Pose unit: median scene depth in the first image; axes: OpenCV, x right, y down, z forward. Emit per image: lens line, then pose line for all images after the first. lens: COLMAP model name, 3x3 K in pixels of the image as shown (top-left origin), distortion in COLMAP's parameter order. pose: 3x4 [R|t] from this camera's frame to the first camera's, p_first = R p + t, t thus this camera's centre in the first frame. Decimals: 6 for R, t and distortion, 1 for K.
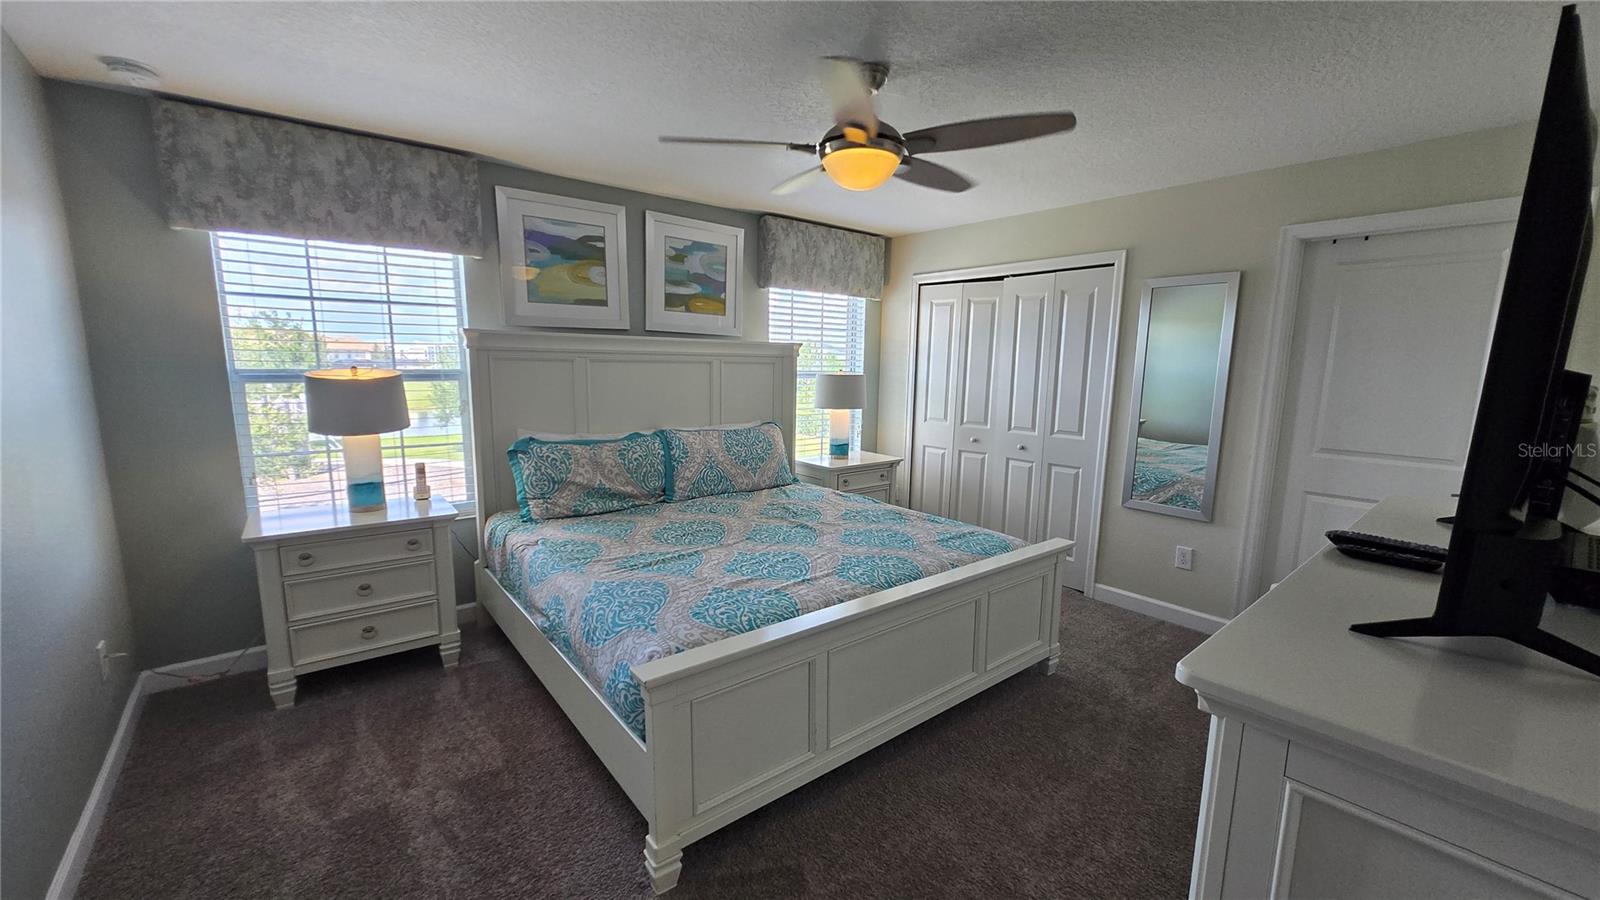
lens RADIAL K [[629.0, 0, 797.0], [0, 629.0, 458.5], [0, 0, 1]] dist [0.002622, -0.001655]
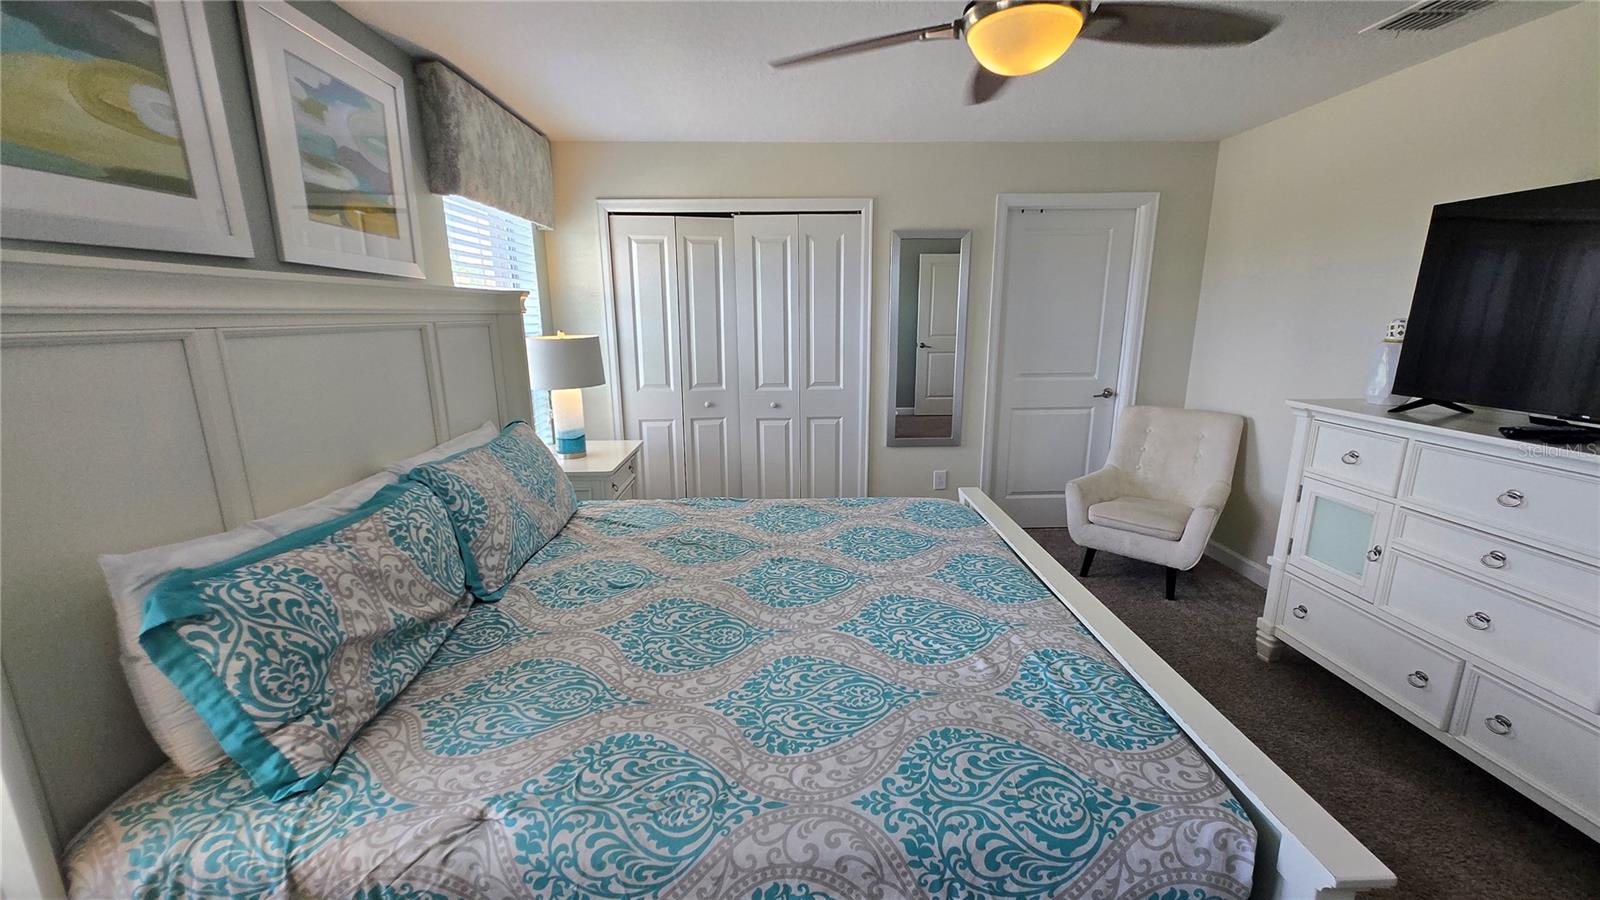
lens RADIAL K [[629.0, 0, 796.8], [0, 629.0, 461.8], [0, 0, 1]] dist [0.002622, -0.001655]
pose [[0.613295, -0.205621, 0.762620, -0.410174], [0.139407, 0.978542, 0.151728, -0.085102], [-0.777454, 0.013261, 0.628800, 0.454444]]
